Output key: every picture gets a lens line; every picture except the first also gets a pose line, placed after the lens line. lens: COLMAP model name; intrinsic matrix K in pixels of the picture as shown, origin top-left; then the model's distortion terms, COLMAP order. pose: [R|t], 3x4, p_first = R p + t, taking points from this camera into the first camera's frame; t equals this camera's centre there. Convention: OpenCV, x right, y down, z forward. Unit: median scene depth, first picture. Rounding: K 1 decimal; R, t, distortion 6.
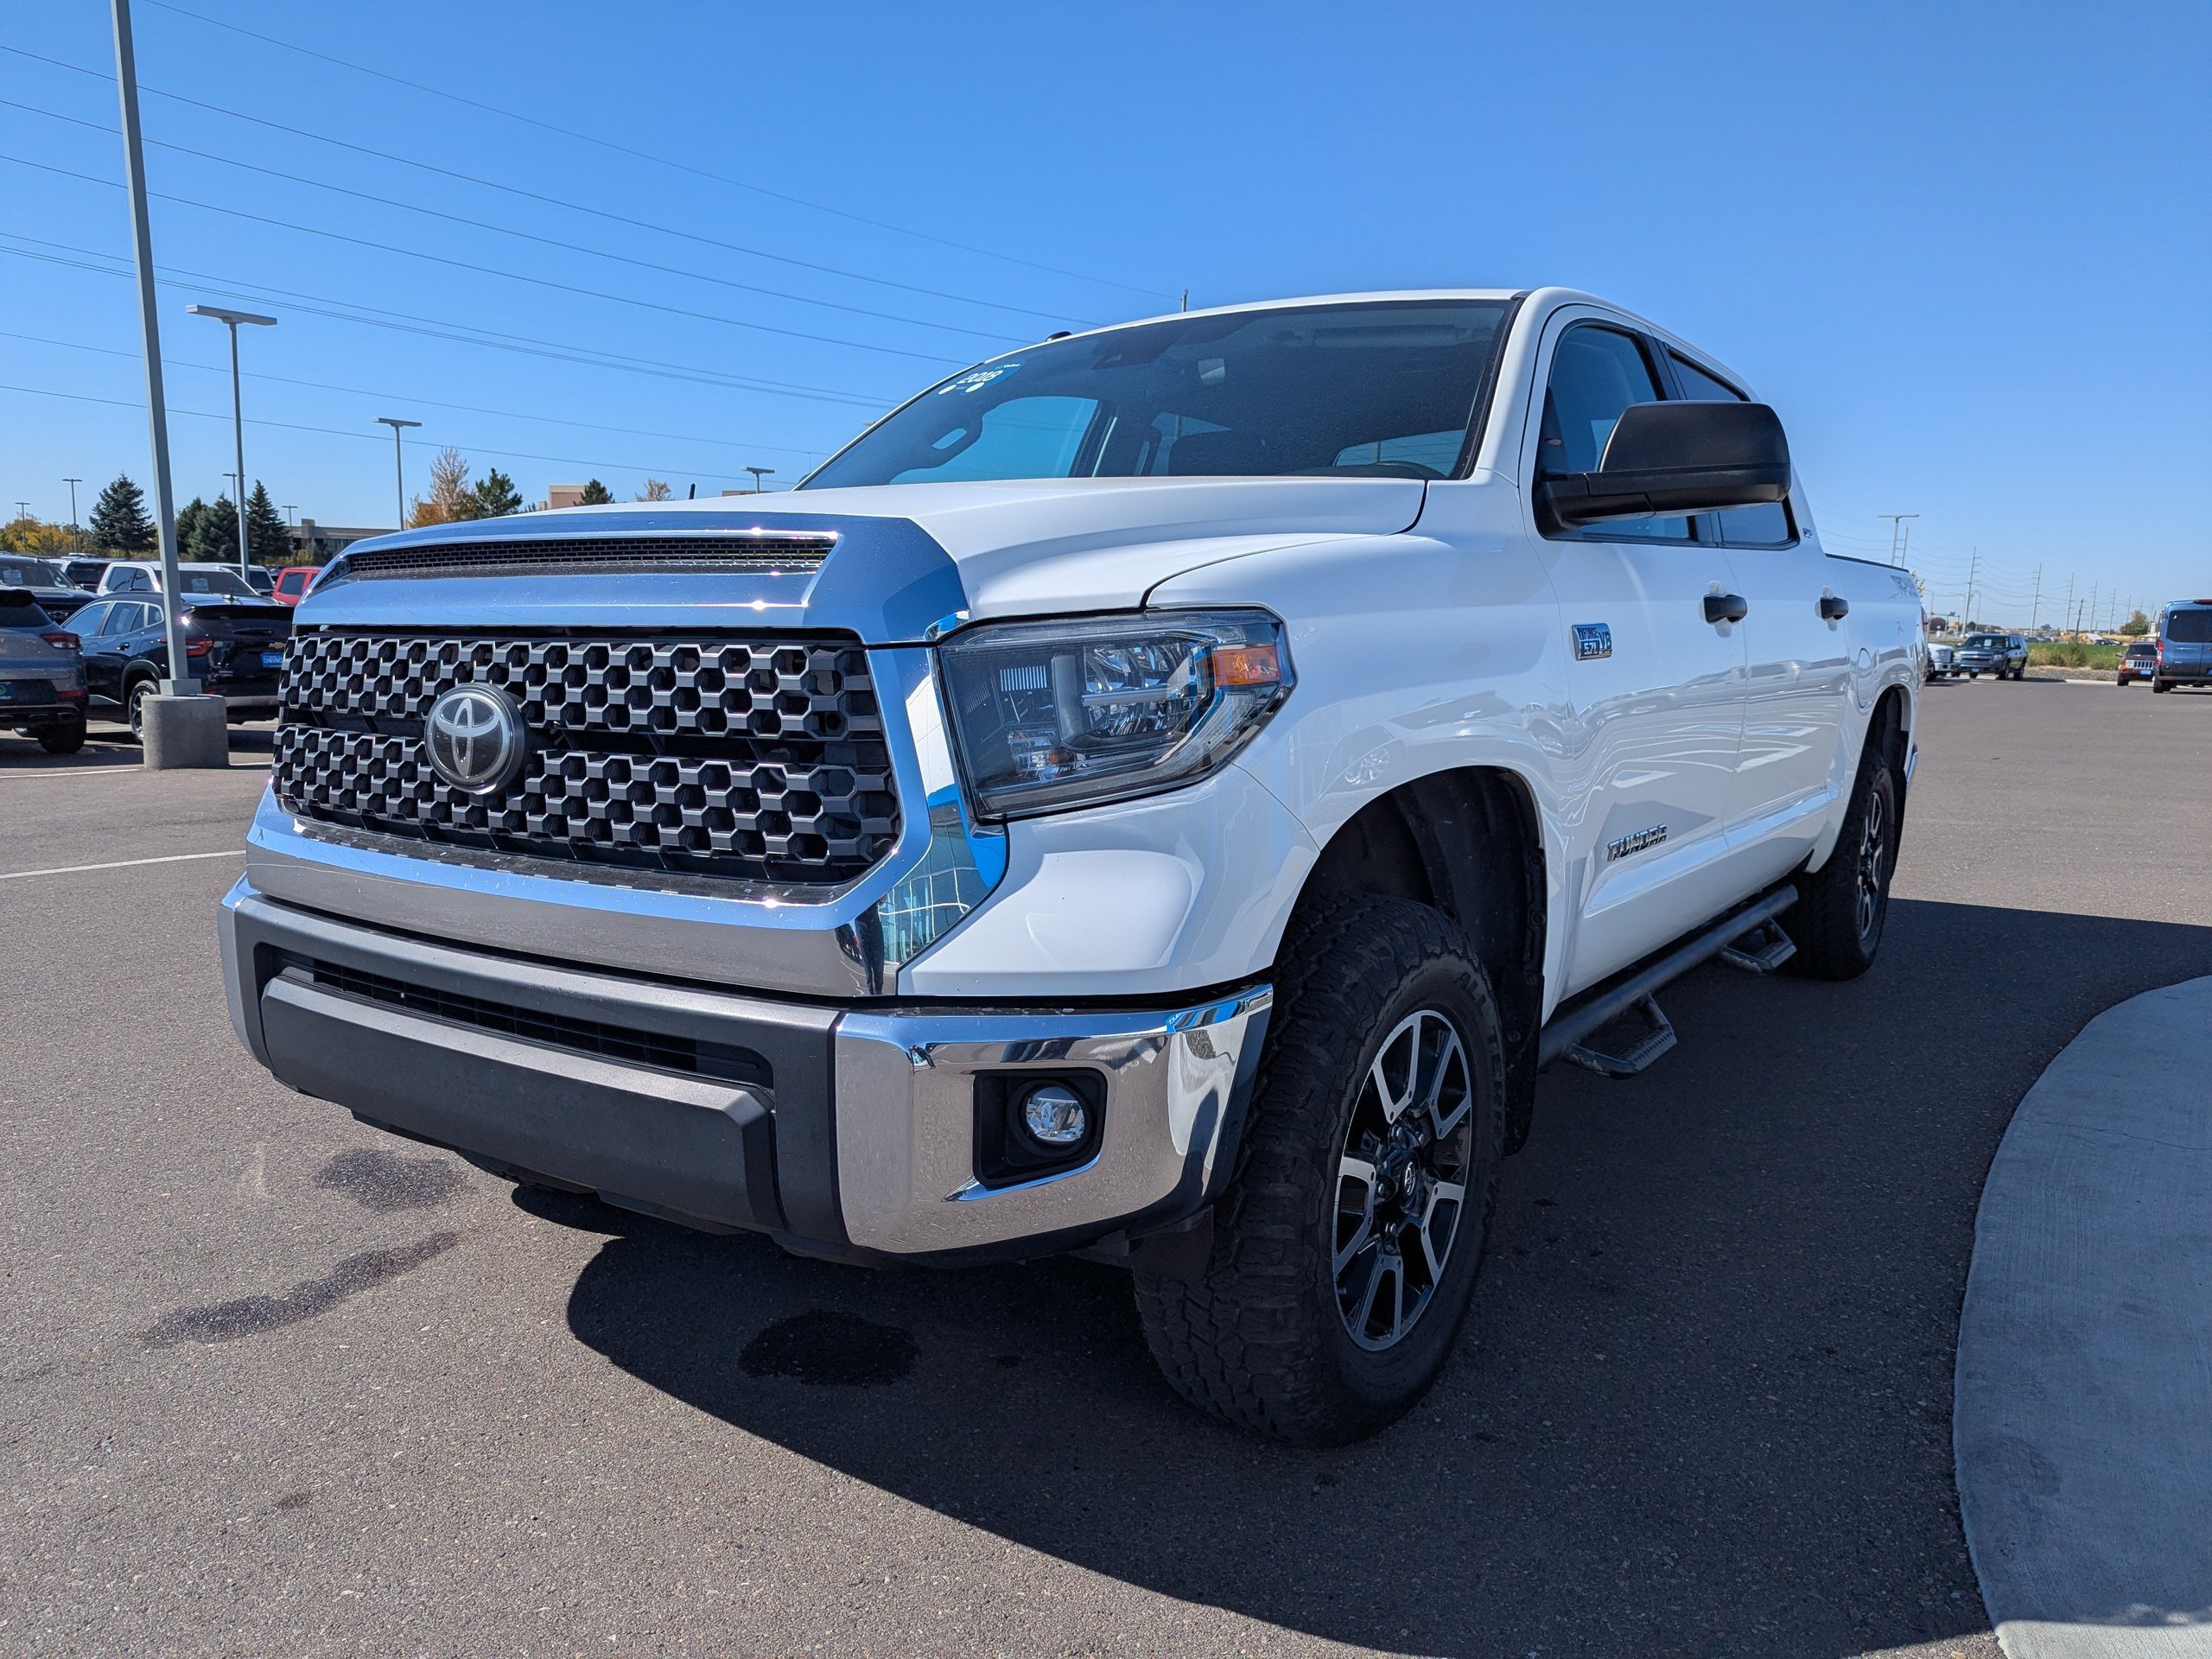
lens RADIAL K [[1576.4, 0, 1102.2], [0, 1576.4, 867.1], [0, 0, 1]] dist [0.048541, -0.038468]
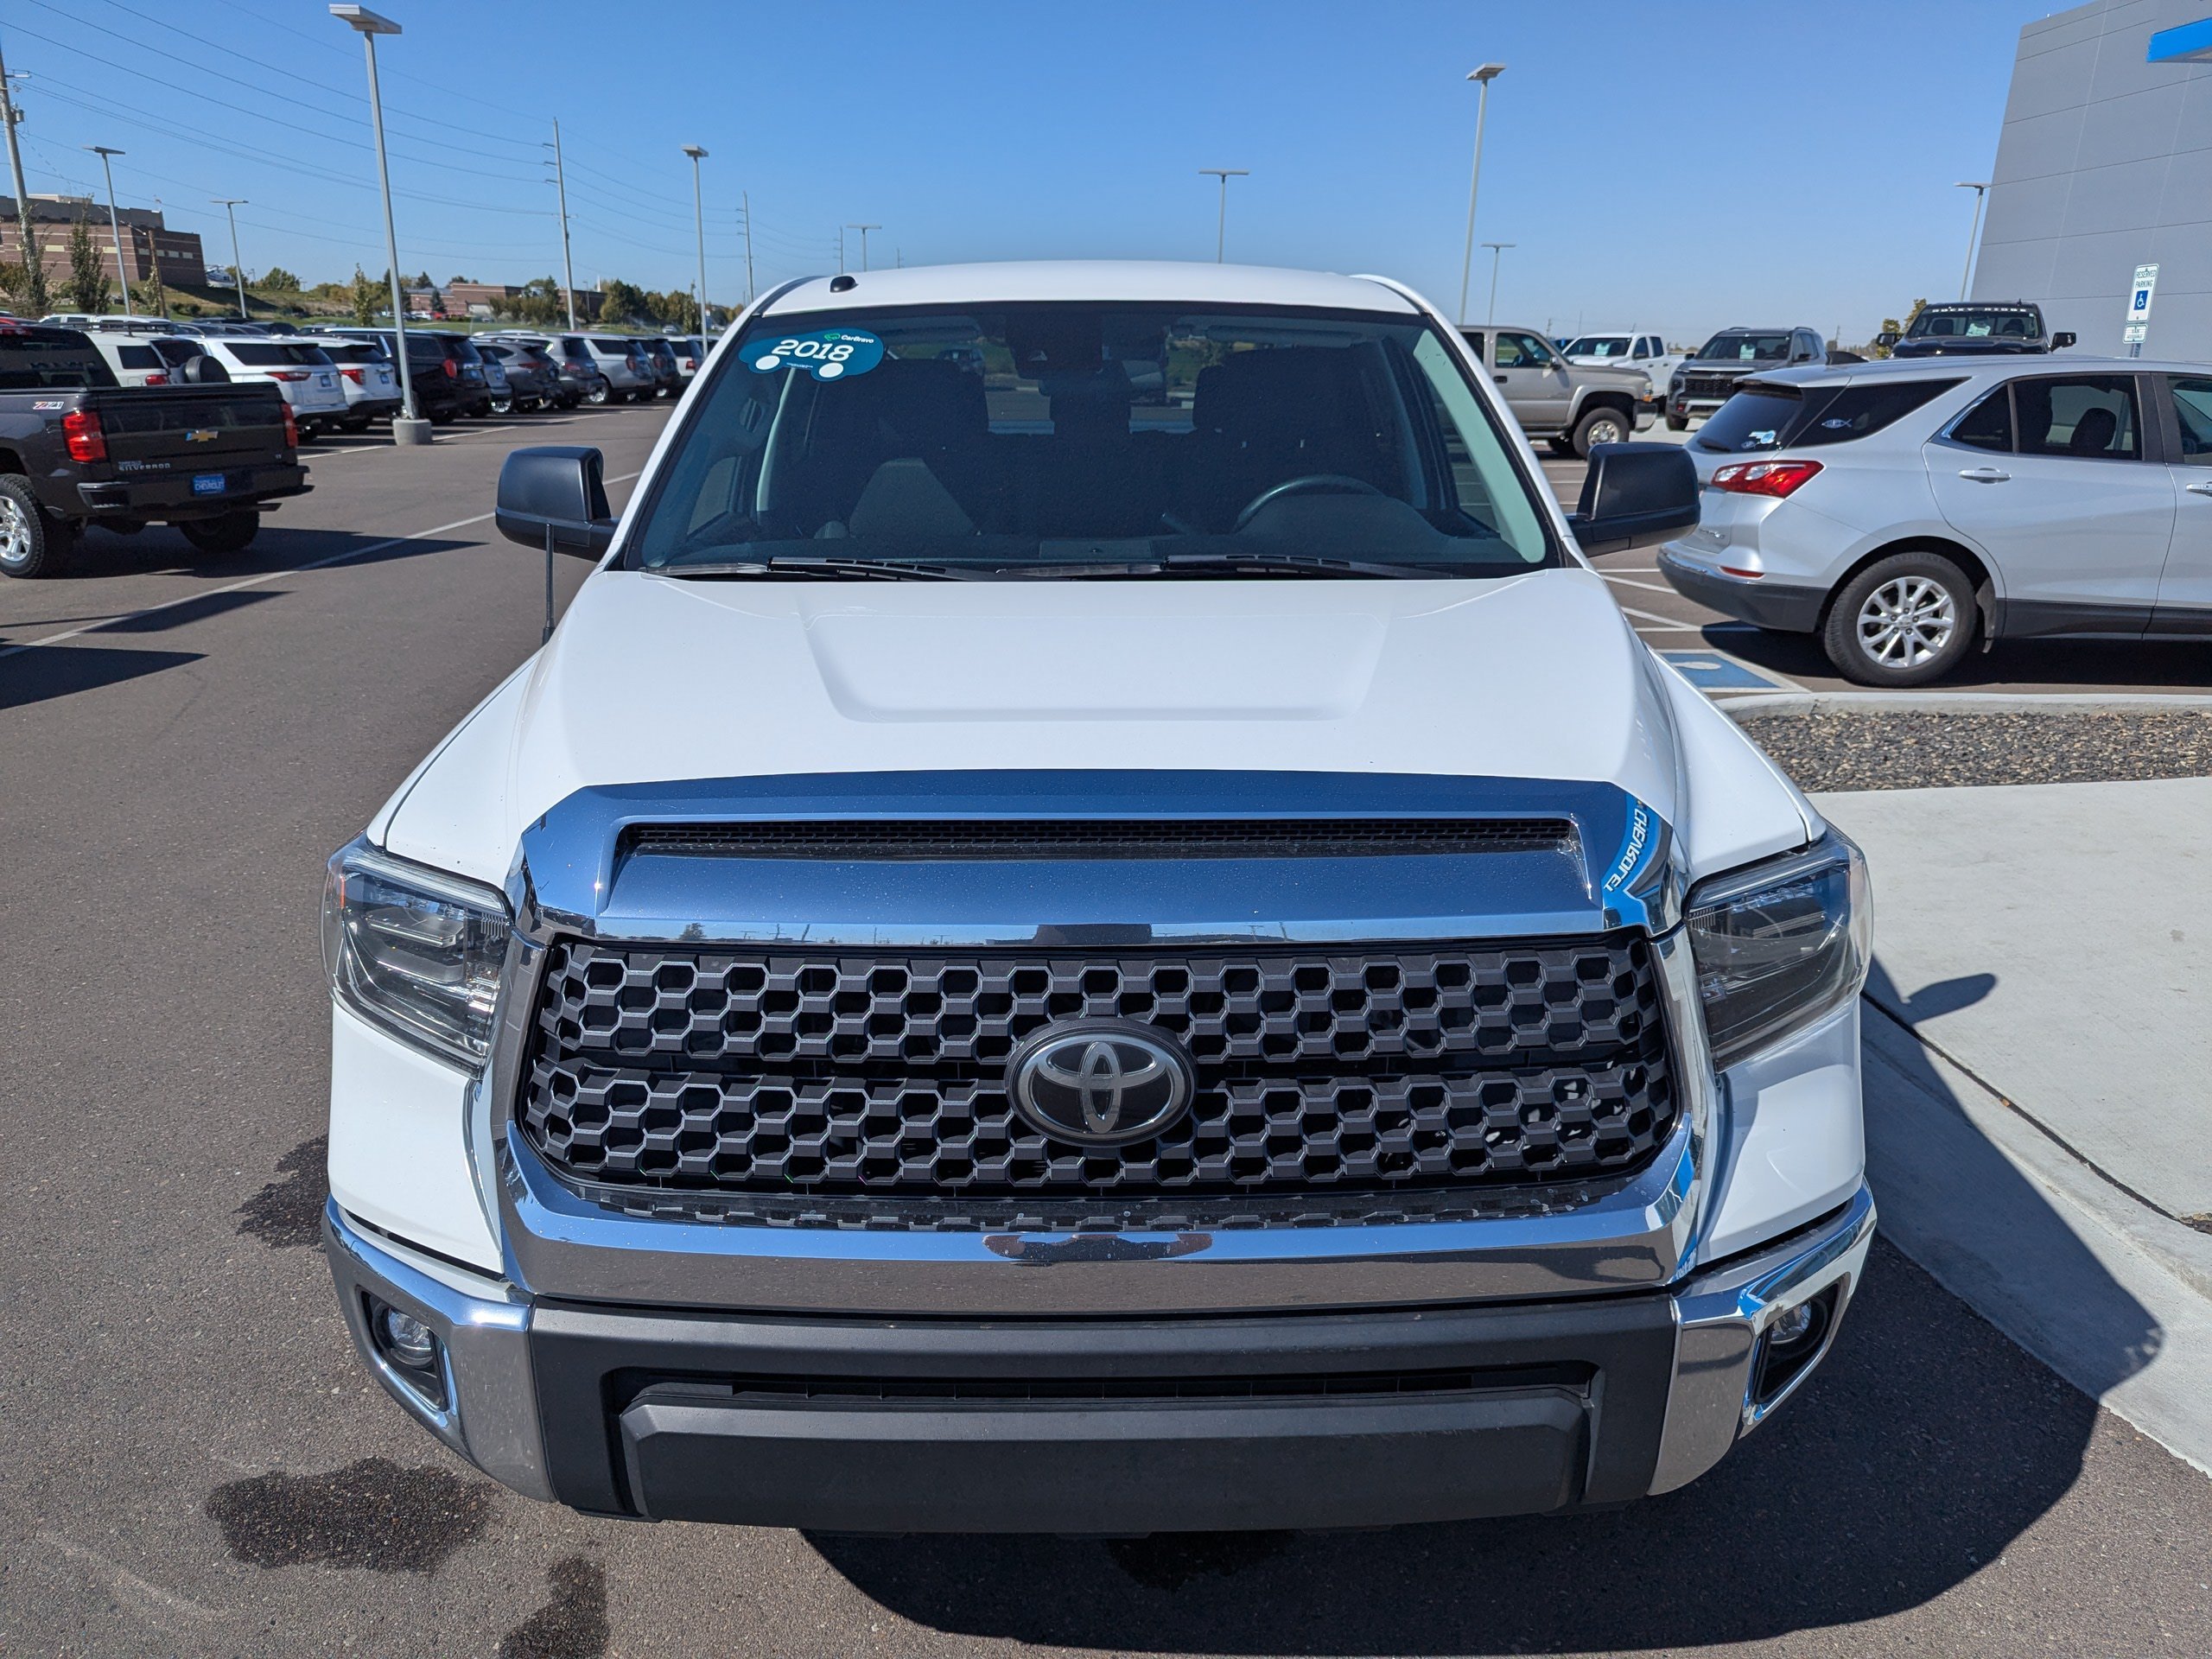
lens RADIAL K [[1576.4, 0, 1105.9], [0, 1576.4, 860.5], [0, 0, 1]] dist [0.048541, -0.038468]
pose [[0.813334, -0.191601, 0.549342, -0.714848], [0.092173, 0.974727, 0.203500, -0.313240], [-0.574449, -0.114879, 0.810439, 0.308373]]
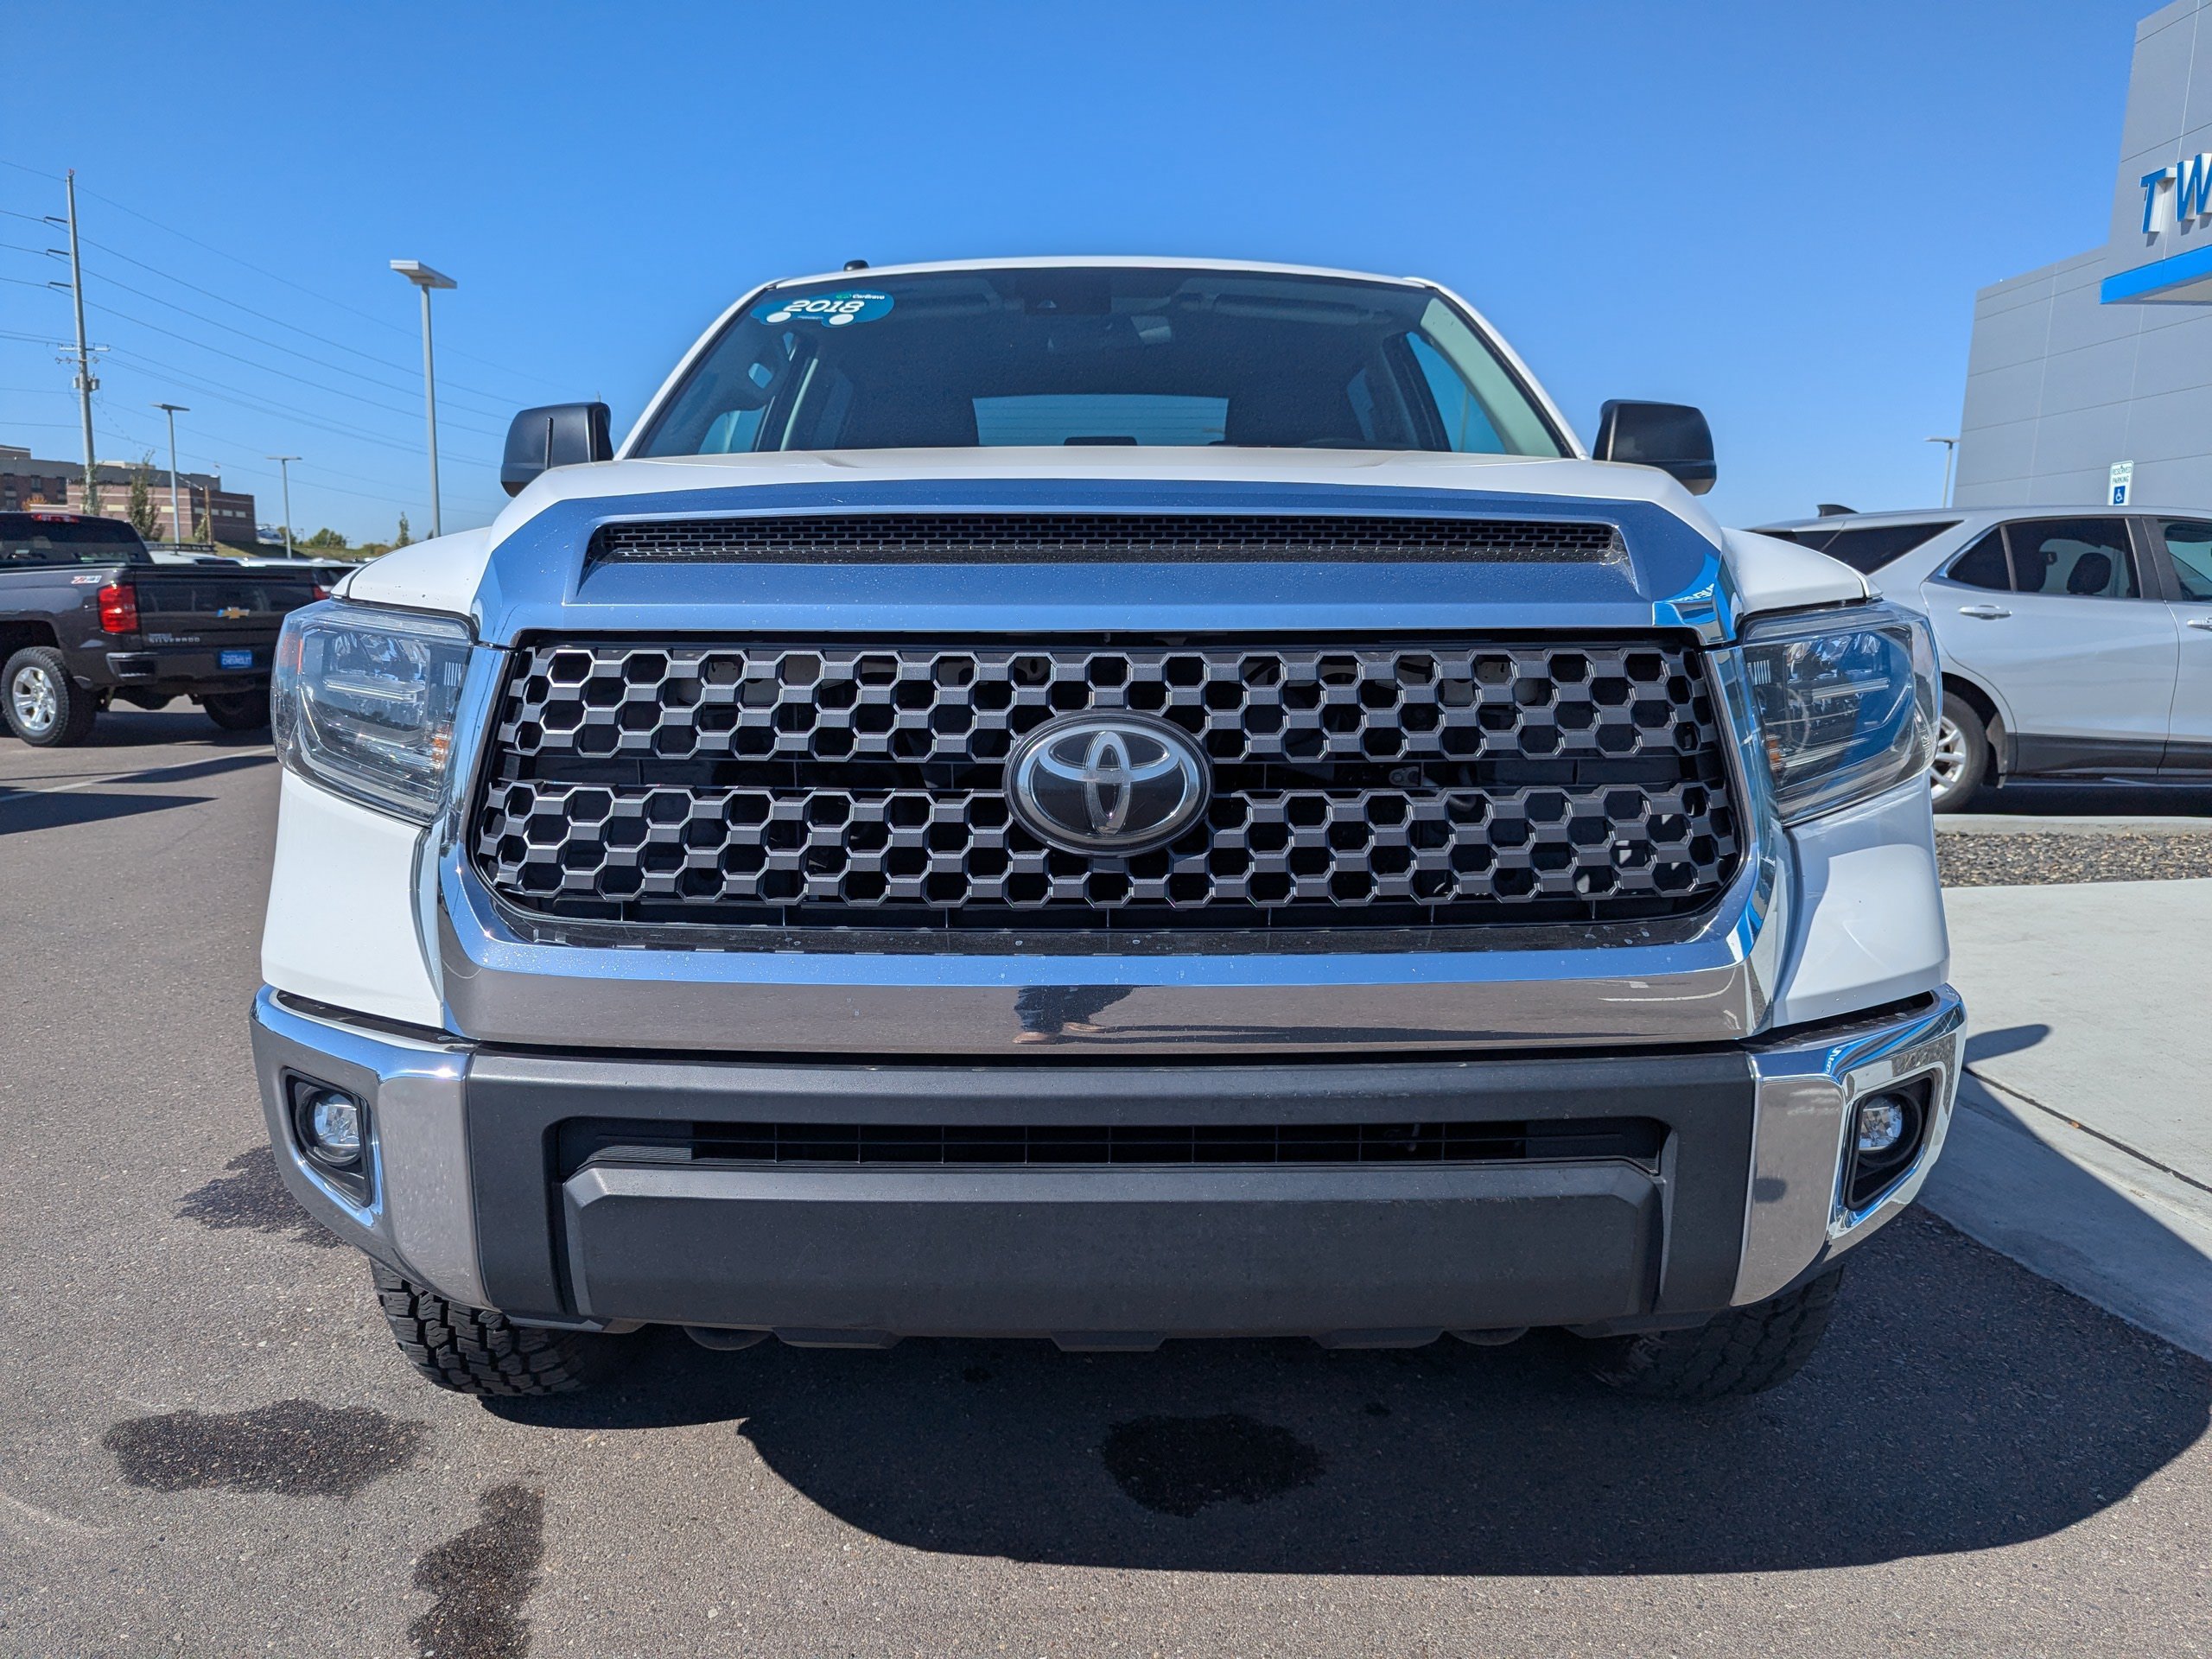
lens RADIAL K [[1576.4, 0, 1100.3], [0, 1576.4, 859.8], [0, 0, 1]] dist [0.048541, -0.038468]
pose [[0.818151, -0.103445, 0.565622, -0.717086], [0.089496, 0.994605, 0.052448, -0.074063], [-0.567996, 0.007711, 0.822995, 0.343889]]
